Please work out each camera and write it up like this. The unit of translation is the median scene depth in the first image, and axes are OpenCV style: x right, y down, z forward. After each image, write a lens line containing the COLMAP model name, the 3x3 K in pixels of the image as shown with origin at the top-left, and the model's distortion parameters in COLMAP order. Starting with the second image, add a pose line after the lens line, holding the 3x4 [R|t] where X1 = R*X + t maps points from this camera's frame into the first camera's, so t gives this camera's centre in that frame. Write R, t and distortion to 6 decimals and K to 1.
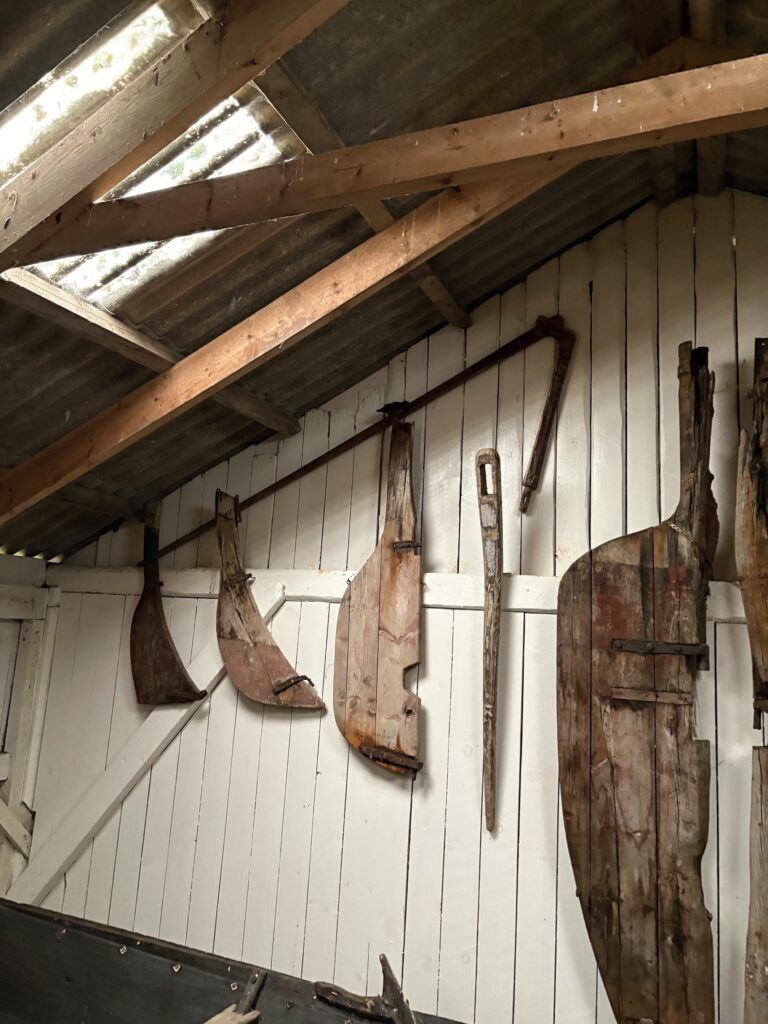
lens RADIAL K [[754.6, 0, 384.5], [0, 754.6, 511.7], [0, 0, 1]] dist [0.001016, -0.003318]
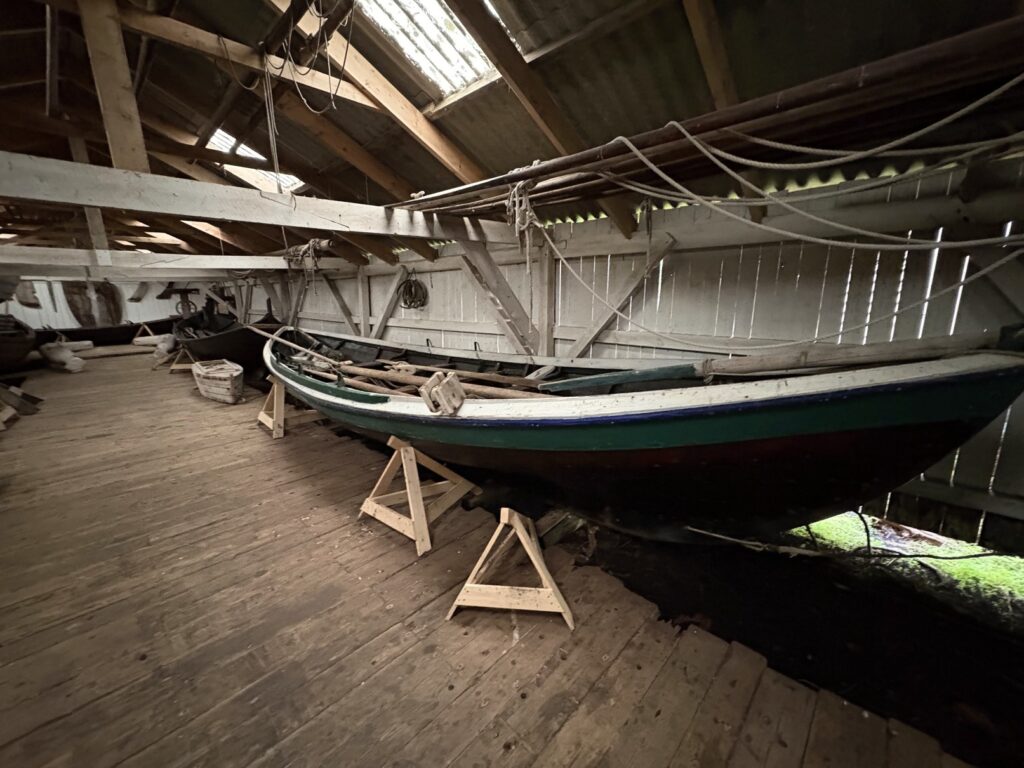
lens RADIAL K [[415.1, 0, 513.4], [0, 415.1, 384.6], [0, 0, 1]] dist [0.001068, 0.000102]
pose [[0.325435, -0.262201, 0.908484, -2.571804], [-0.140938, 0.936602, 0.320802, -0.970217], [-0.935002, -0.232440, 0.267849, -5.039800]]
